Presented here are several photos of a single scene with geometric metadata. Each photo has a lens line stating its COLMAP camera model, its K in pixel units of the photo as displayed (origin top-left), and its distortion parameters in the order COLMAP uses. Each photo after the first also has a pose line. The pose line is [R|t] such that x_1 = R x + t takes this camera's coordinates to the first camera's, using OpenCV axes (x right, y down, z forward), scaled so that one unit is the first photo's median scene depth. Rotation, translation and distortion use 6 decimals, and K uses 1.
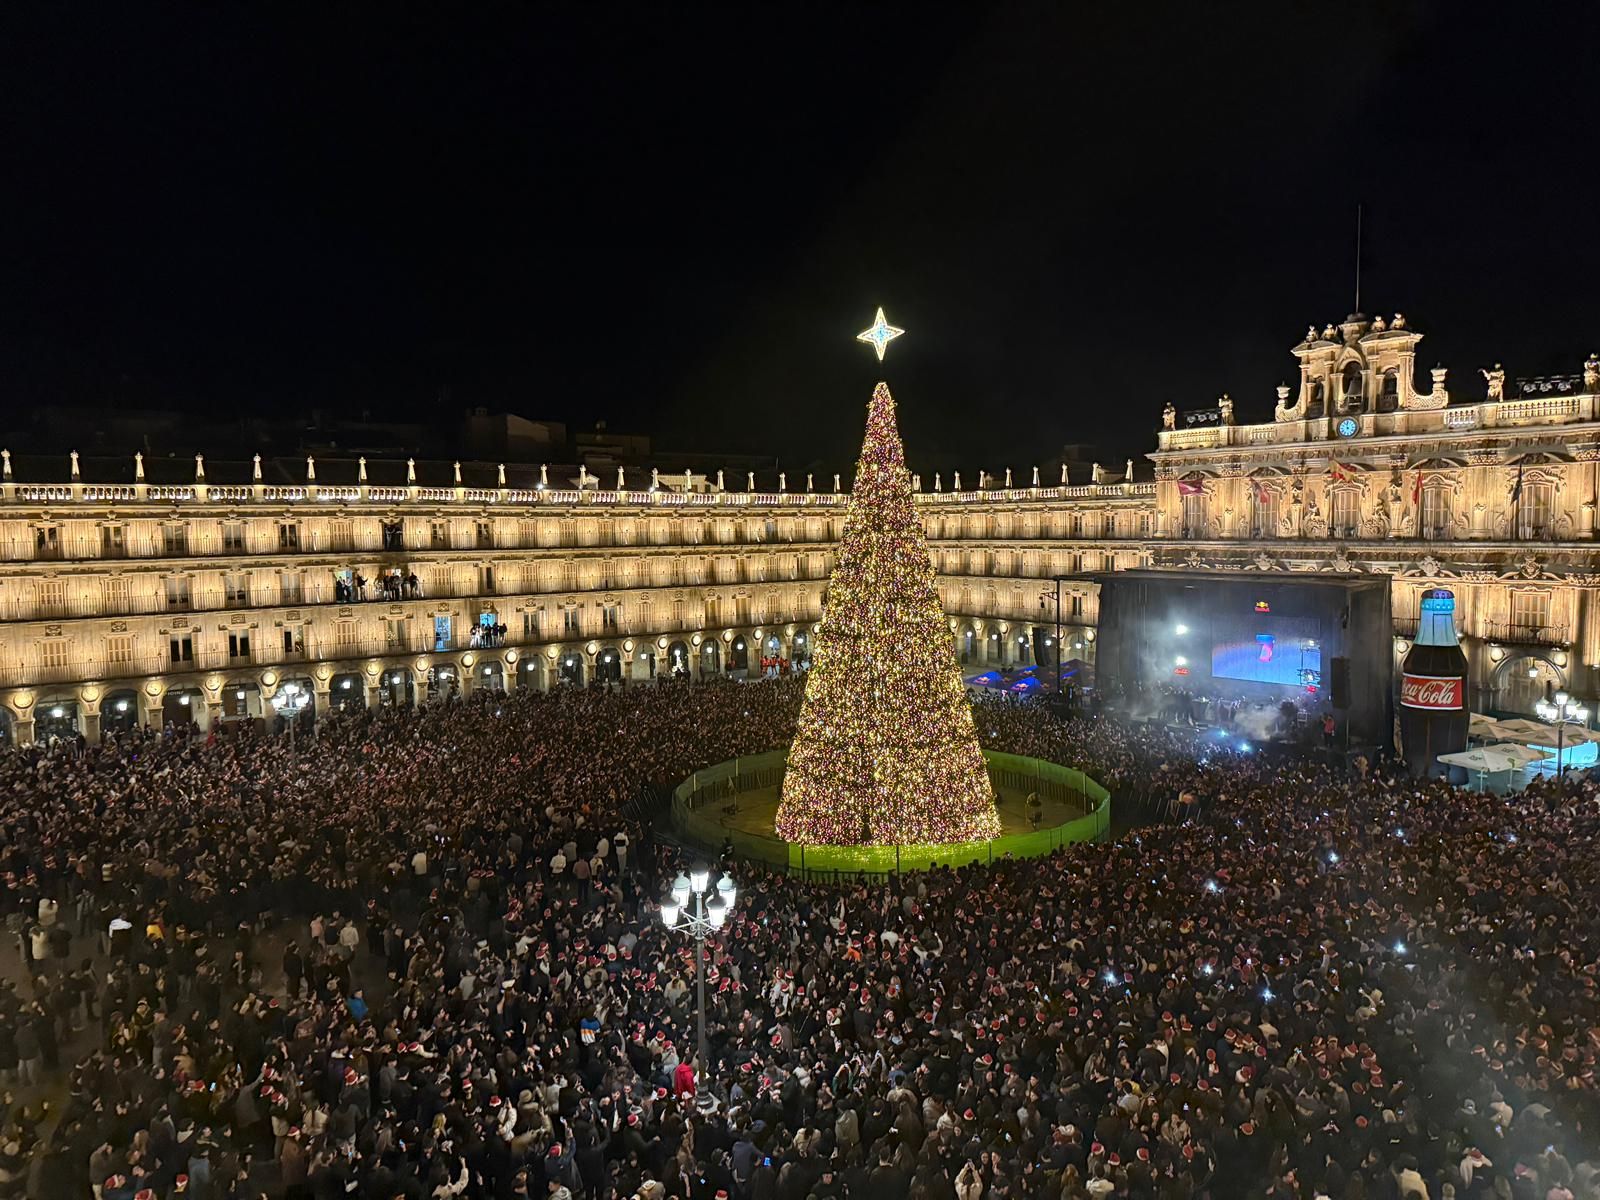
lens RADIAL K [[1152.5, 0, 800.0], [0, 1152.5, 600.0], [0, 0, 1]] dist [-0.000514, -0.035851]
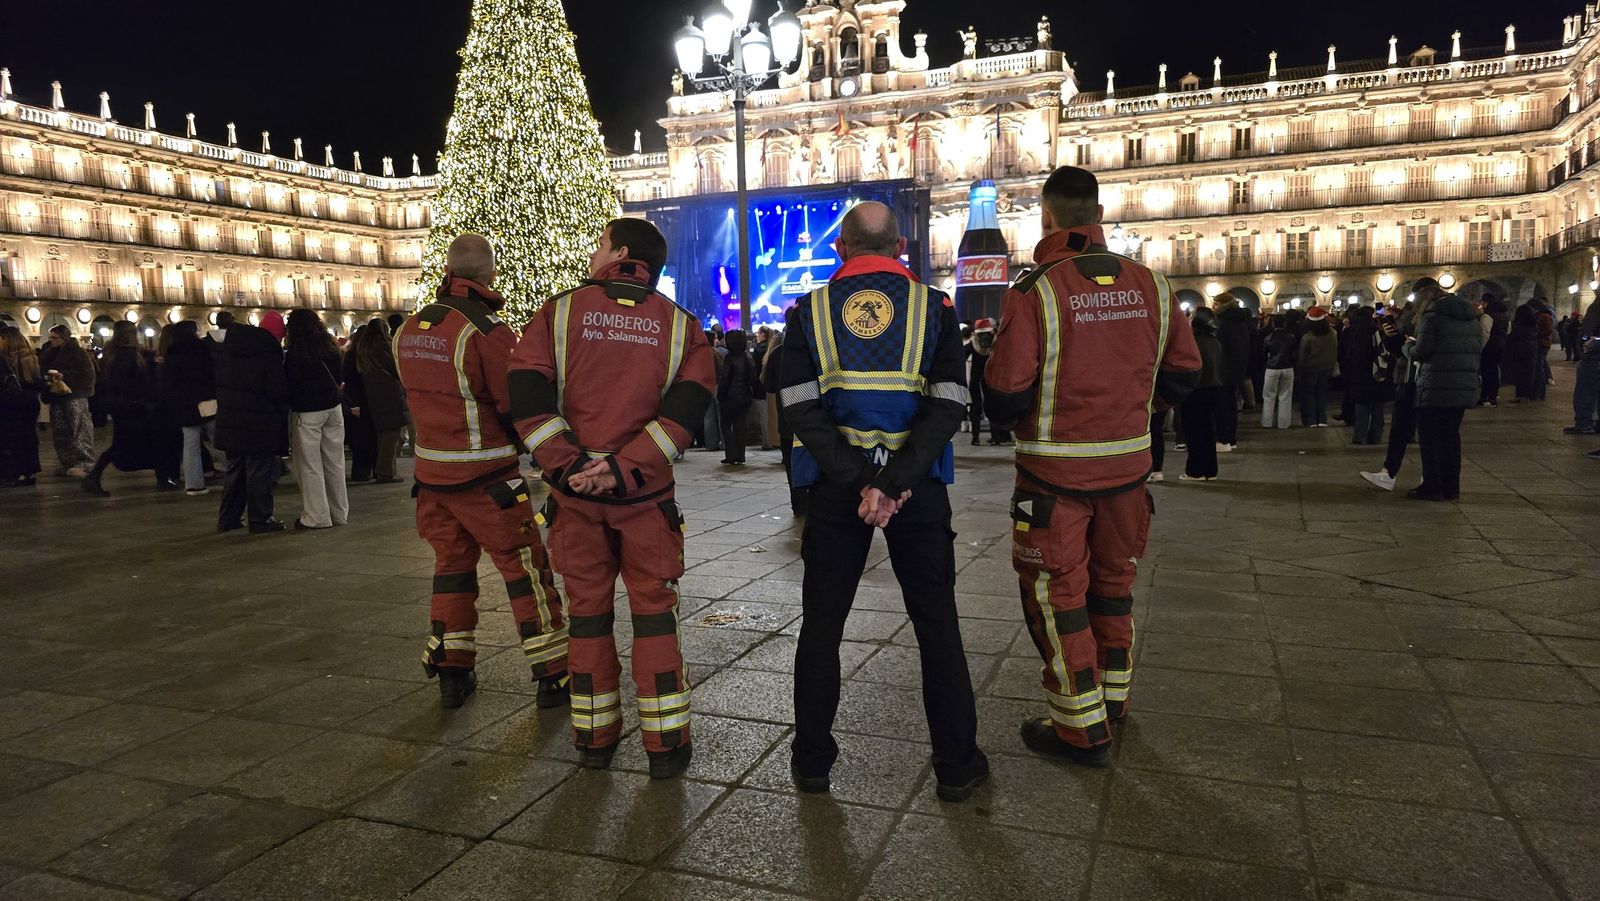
lens RADIAL K [[1060.4, 0, 800.0], [0, 1060.4, 450.5], [0, 0, 1]] dist [0.083086, -0.080008]
pose [[0.835788, -0.066691, 0.544986, -0.142576], [0.064274, 0.997655, 0.023514, 0.167624], [-0.545277, 0.015376, 0.838115, 0.167190]]
